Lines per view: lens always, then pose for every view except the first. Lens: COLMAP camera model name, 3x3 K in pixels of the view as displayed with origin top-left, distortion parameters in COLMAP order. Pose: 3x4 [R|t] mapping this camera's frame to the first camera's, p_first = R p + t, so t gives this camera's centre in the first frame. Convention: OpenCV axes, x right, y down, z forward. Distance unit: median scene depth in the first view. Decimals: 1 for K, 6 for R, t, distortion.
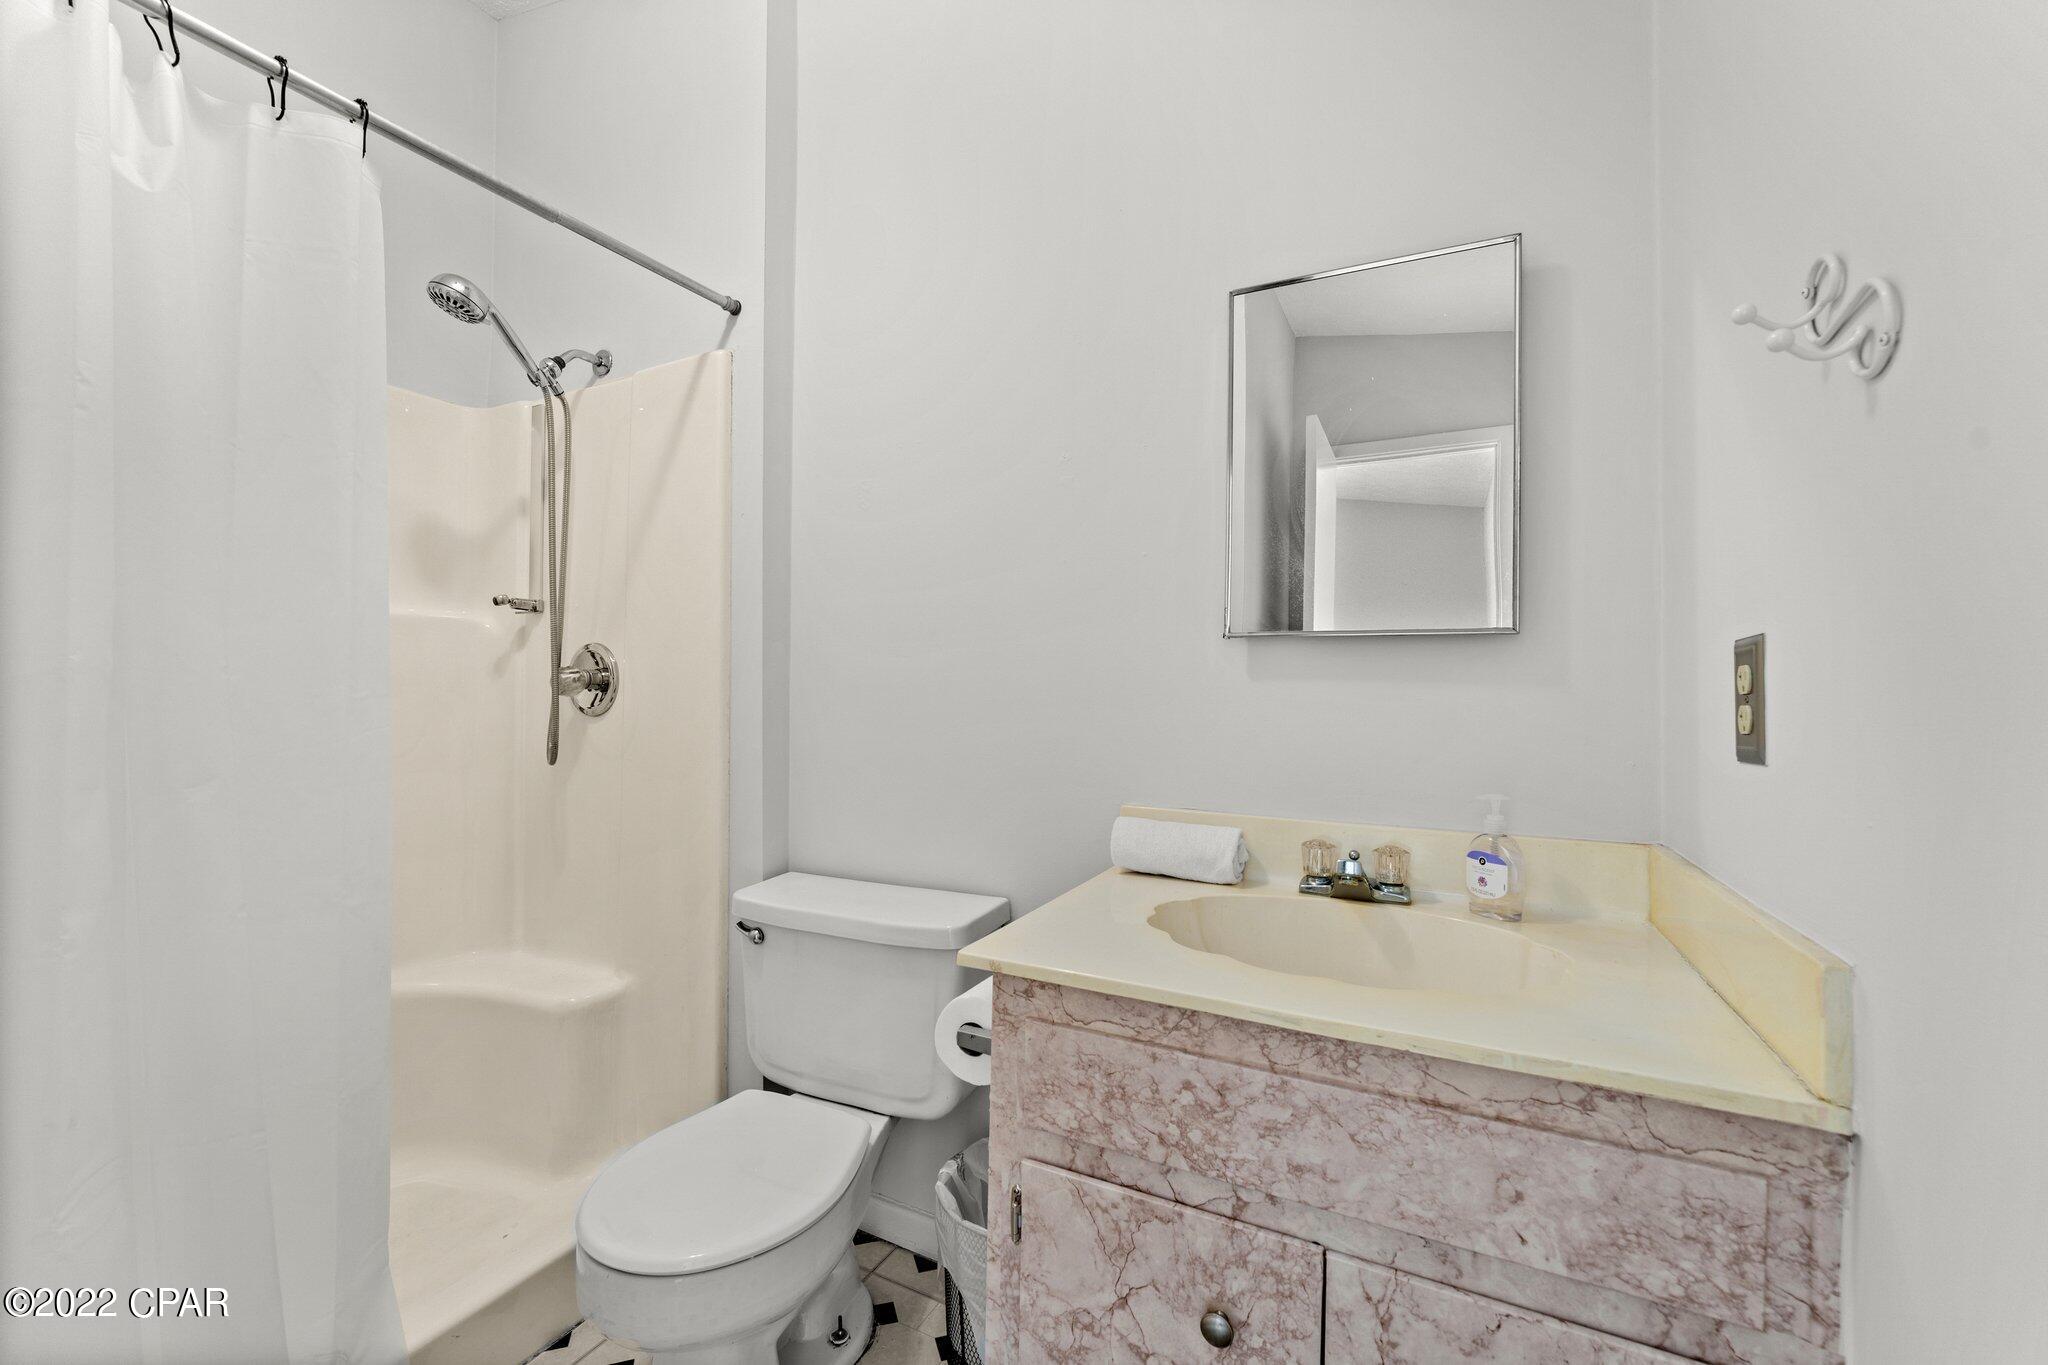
lens RADIAL K [[833.3, 0, 1018.1], [0, 833.3, 684.9], [0, 0, 1]] dist [-0.001755, 0.000260]
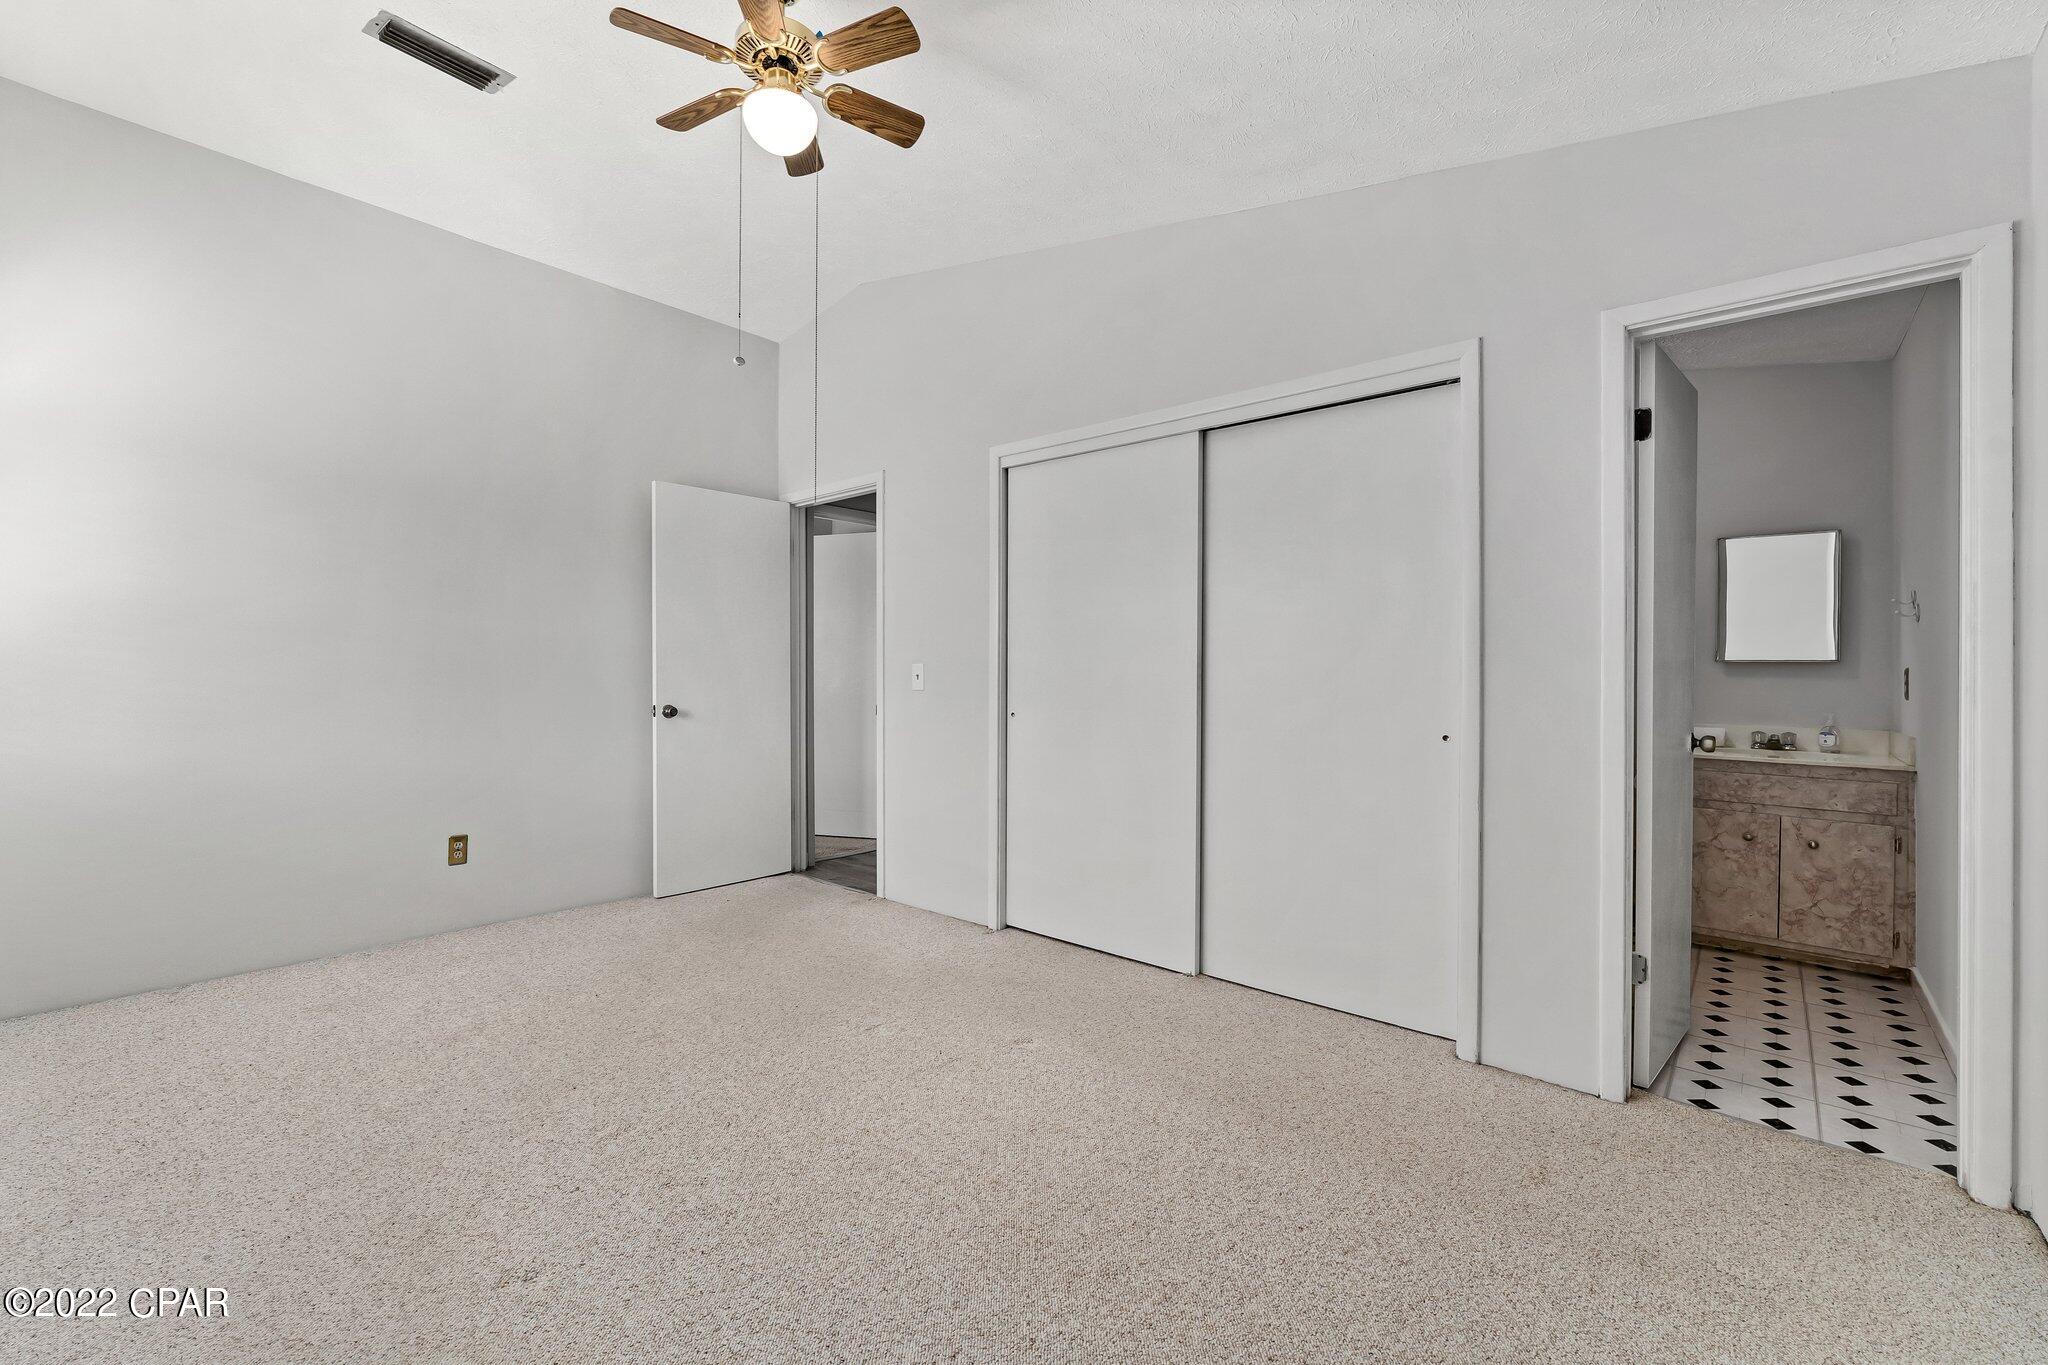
lens RADIAL K [[833.3, 0, 1032.0], [0, 833.3, 674.1], [0, 0, 1]] dist [-0.001755, 0.000260]
pose [[0.968237, -0.009112, -0.249868, -2.176084], [0.011294, 0.999910, 0.007303, -0.103629], [0.249779, -0.009893, 0.968252, -3.899773]]
